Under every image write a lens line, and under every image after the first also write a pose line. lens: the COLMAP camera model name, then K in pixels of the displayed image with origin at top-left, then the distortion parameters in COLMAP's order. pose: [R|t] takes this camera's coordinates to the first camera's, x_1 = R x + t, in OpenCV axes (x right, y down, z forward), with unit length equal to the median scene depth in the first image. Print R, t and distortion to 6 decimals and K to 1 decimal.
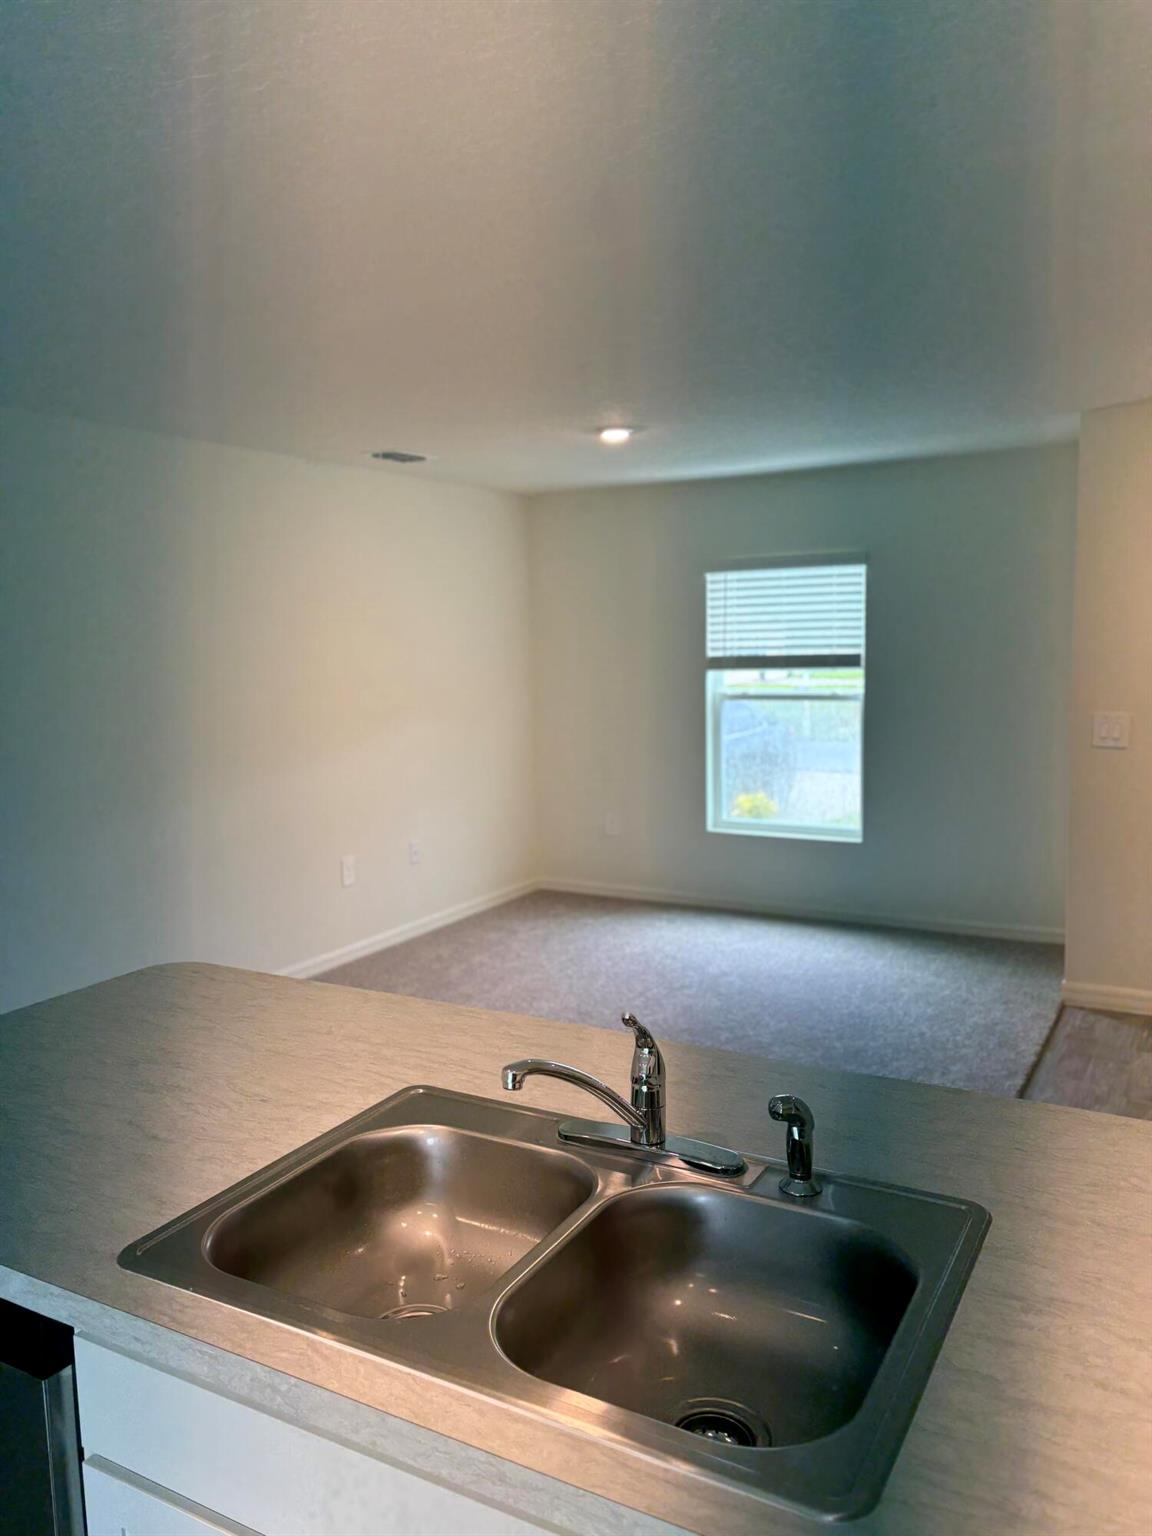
lens RADIAL K [[1154.8, 0, 577.8], [0, 1154.8, 765.3], [0, 0, 1]] dist [0.038587, -0.029415]
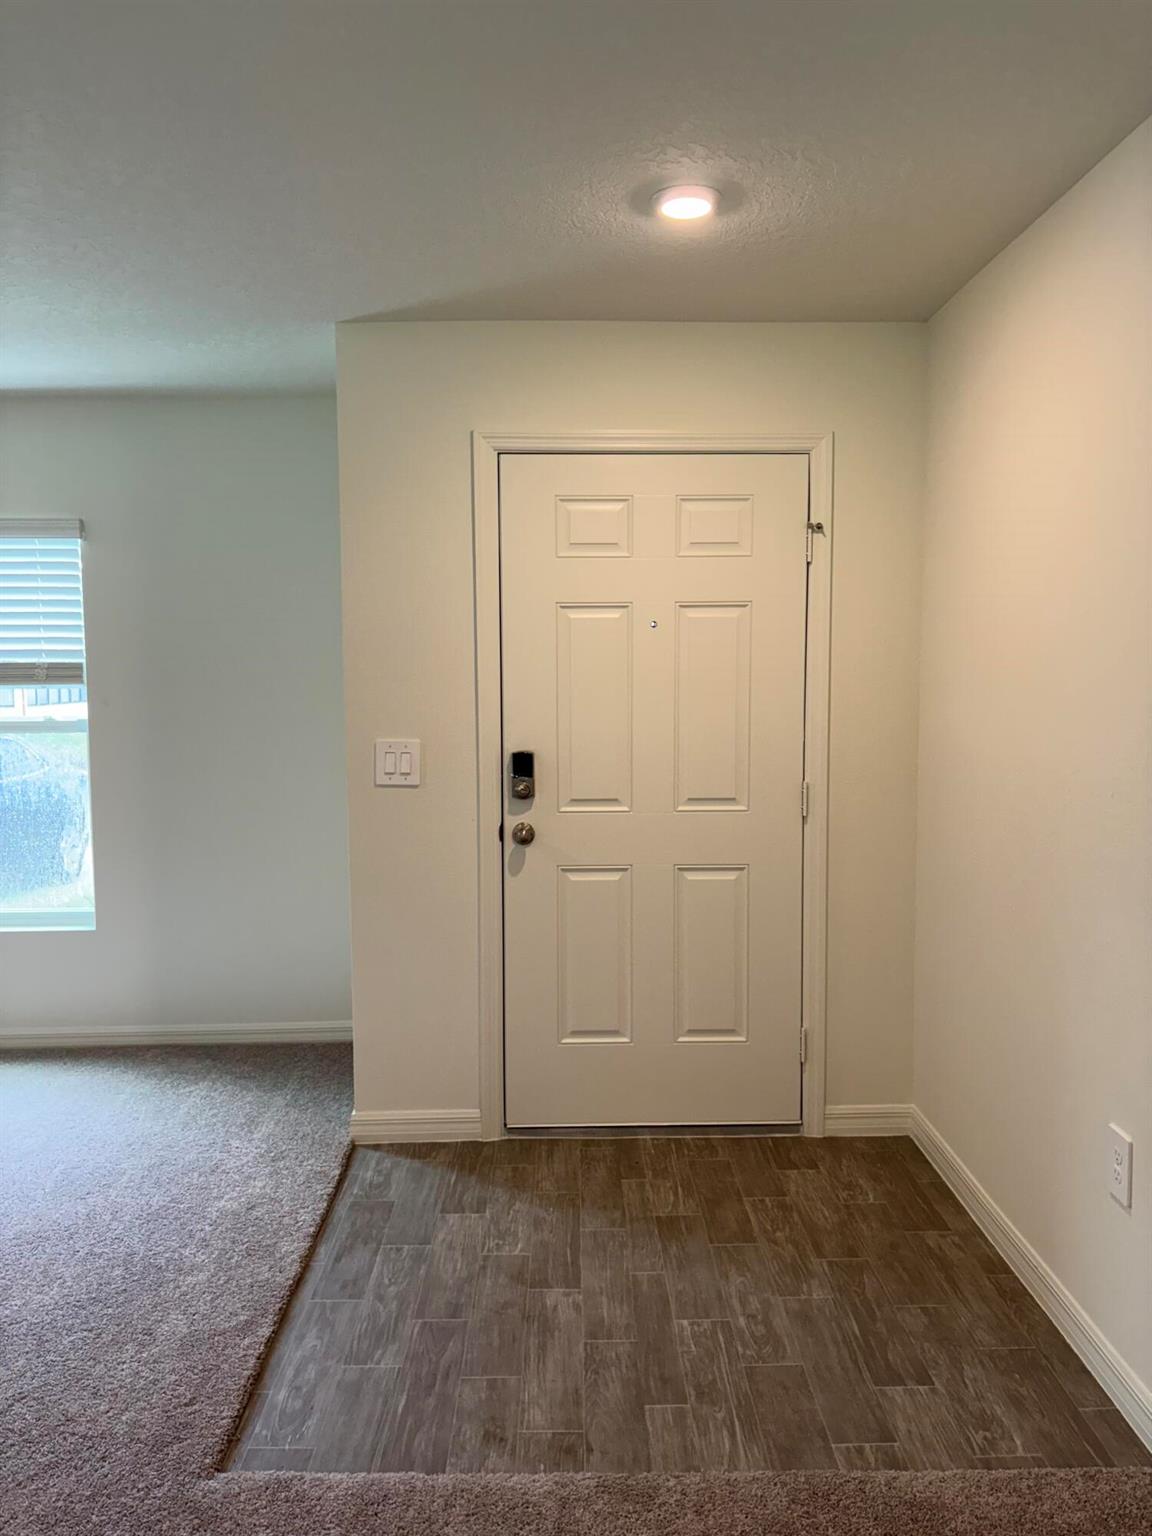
lens RADIAL K [[1154.8, 0, 577.8], [0, 1154.8, 754.9], [0, 0, 1]] dist [0.038587, -0.029415]
pose [[0.857709, -0.024458, 0.513554, 0.157657], [0.045299, 0.998578, -0.028099, -0.008058], [-0.512136, 0.047364, 0.857597, 0.273602]]
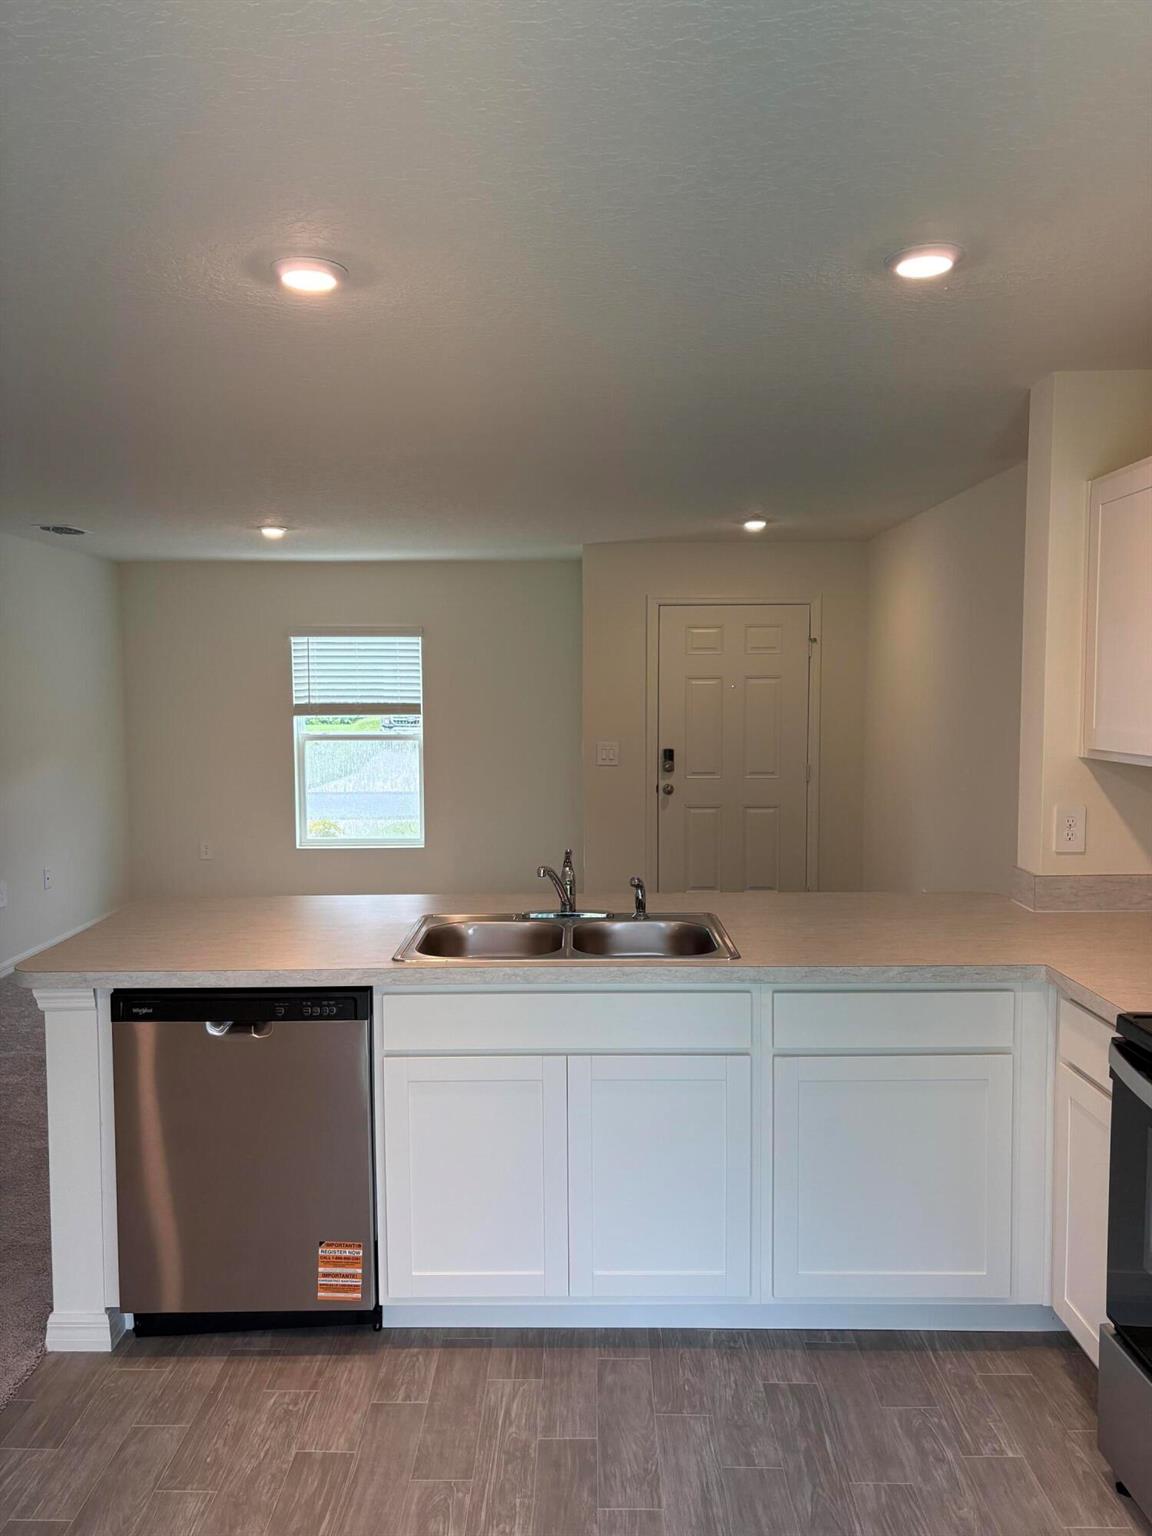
lens RADIAL K [[1154.8, 0, 575.1], [0, 1154.8, 779.3], [0, 0, 1]] dist [0.038587, -0.029415]
pose [[0.874400, -0.023496, 0.484636, -0.270079], [0.041259, 0.998810, -0.026019, 0.035259], [-0.483448, 0.042747, 0.874329, -0.256557]]
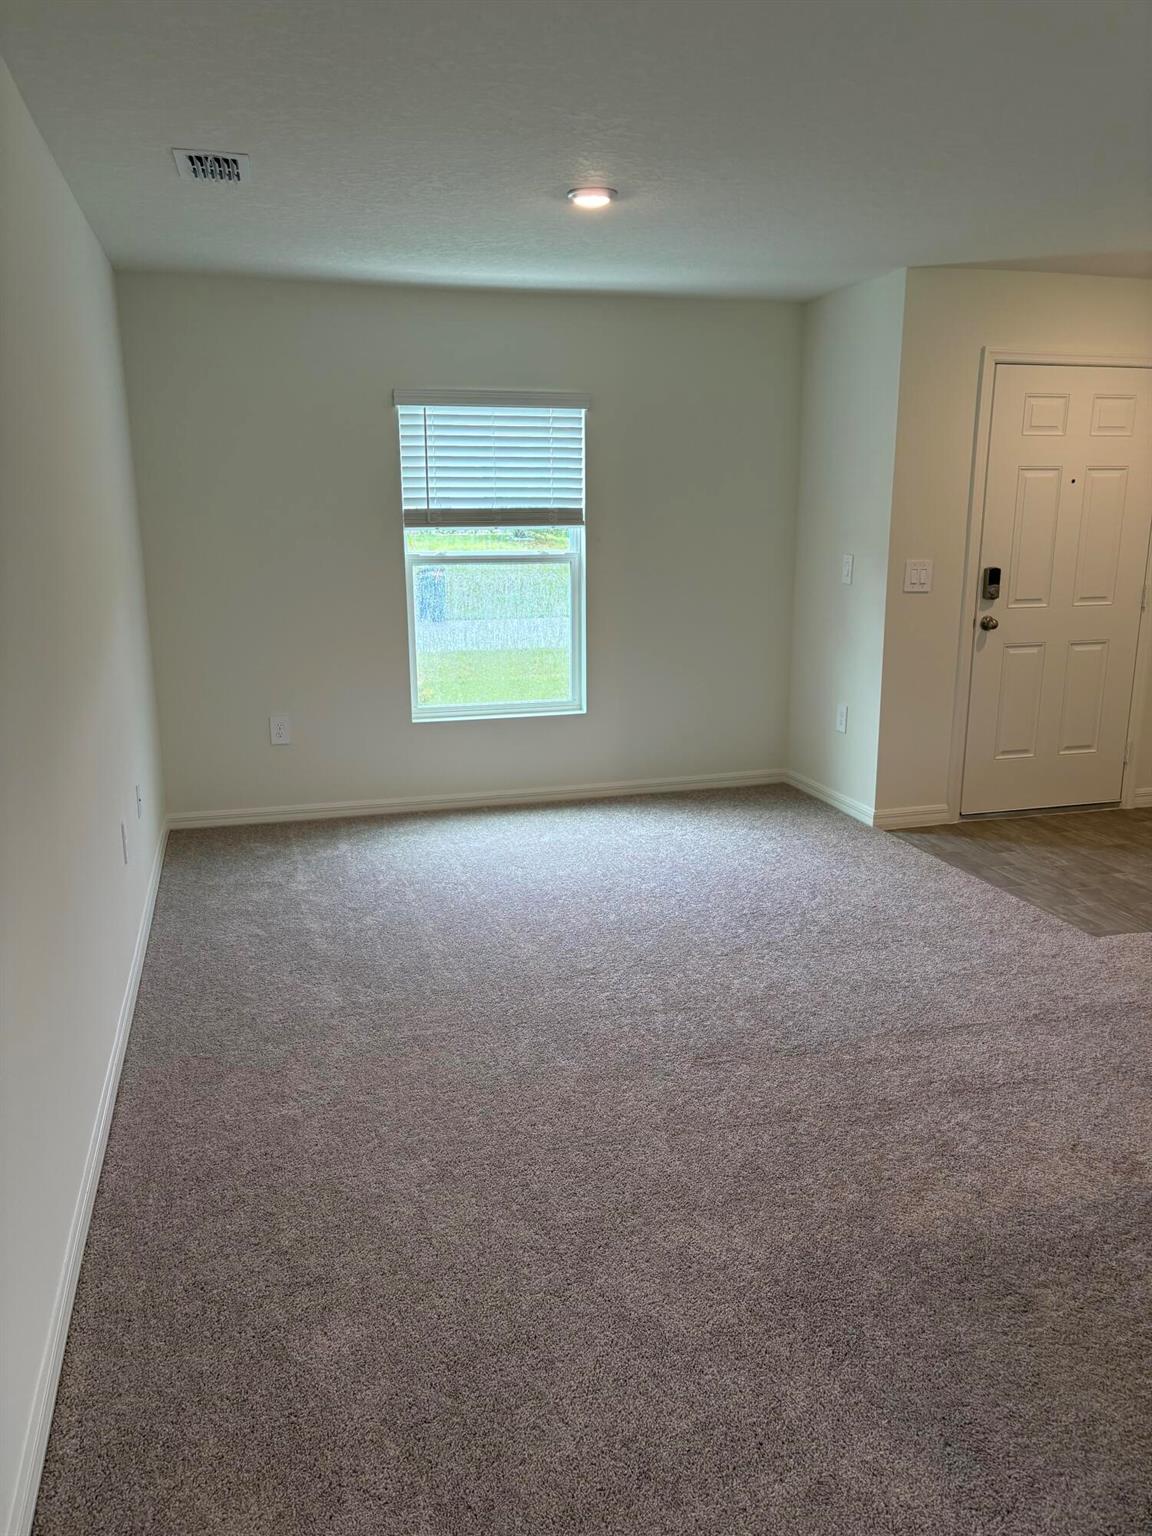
lens RADIAL K [[1154.8, 0, 565.3], [0, 1154.8, 771.0], [0, 0, 1]] dist [0.038587, -0.029415]
pose [[0.695667, -0.142454, 0.704098, -0.501989], [0.069042, 0.988862, 0.131853, -0.013893], [-0.715039, -0.043113, 0.697754, 0.408445]]
